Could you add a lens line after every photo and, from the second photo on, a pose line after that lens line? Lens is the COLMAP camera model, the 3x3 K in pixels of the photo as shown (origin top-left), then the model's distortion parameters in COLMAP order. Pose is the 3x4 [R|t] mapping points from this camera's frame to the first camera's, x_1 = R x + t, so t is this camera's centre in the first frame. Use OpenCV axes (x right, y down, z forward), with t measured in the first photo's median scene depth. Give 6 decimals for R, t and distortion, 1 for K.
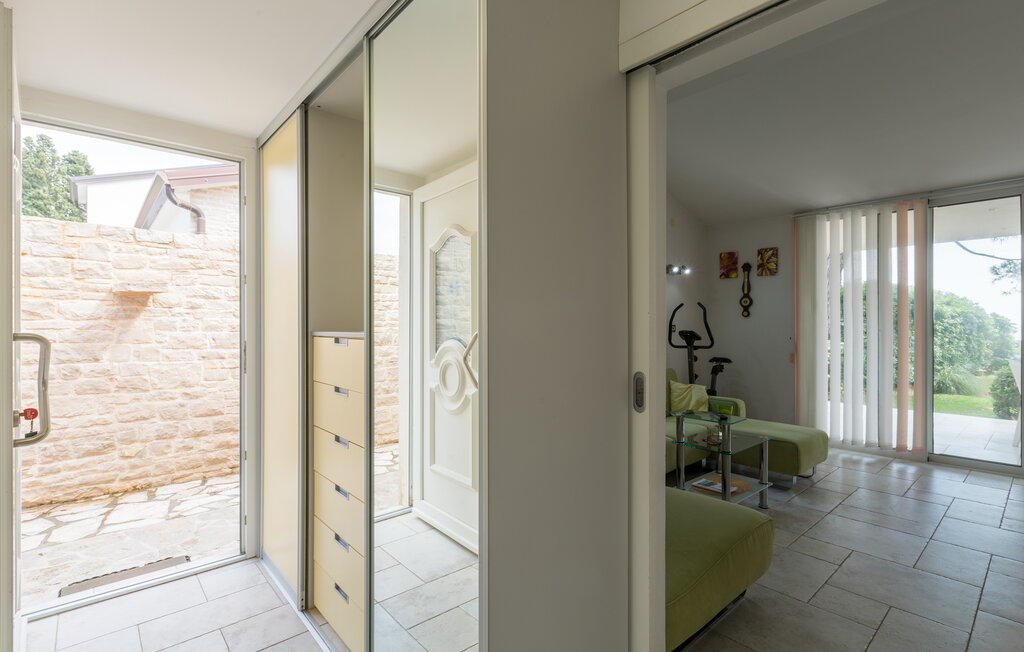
lens RADIAL K [[471.5, 0, 487.5], [0, 471.5, 321.2], [0, 0, 1]] dist [-0.004277, -0.000944]
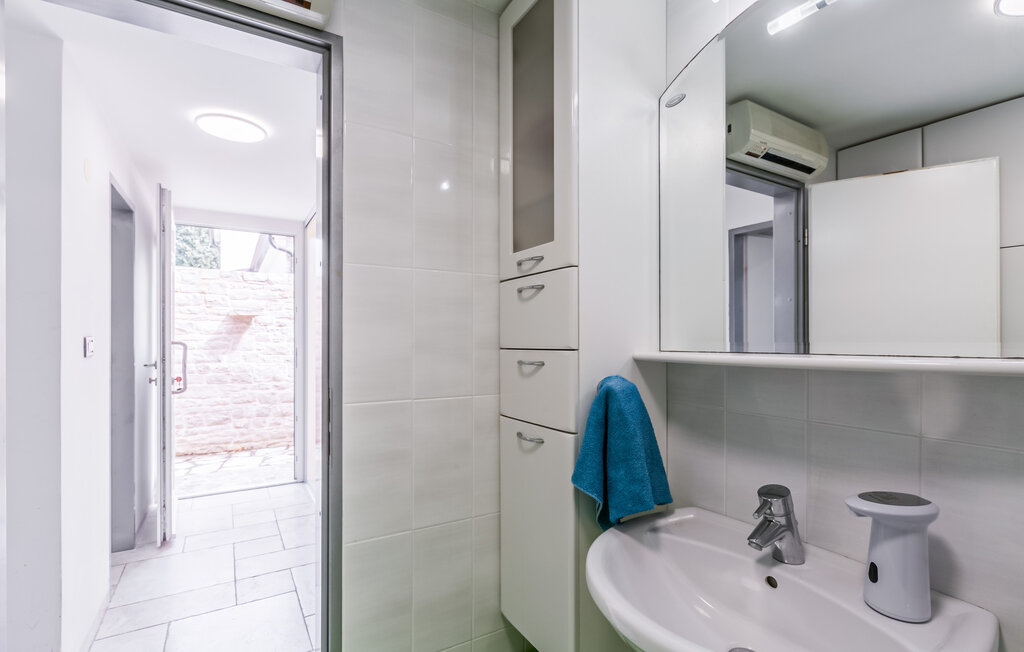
lens RADIAL K [[471.5, 0, 514.3], [0, 471.5, 335.6], [0, 0, 1]] dist [-0.004277, -0.000944]
pose [[0.987650, -0.000300, -0.156673, 0.329924], [0.000387, 1.000000, 0.000527, 0.000787], [0.156673, -0.000581, 0.987650, -0.332196]]
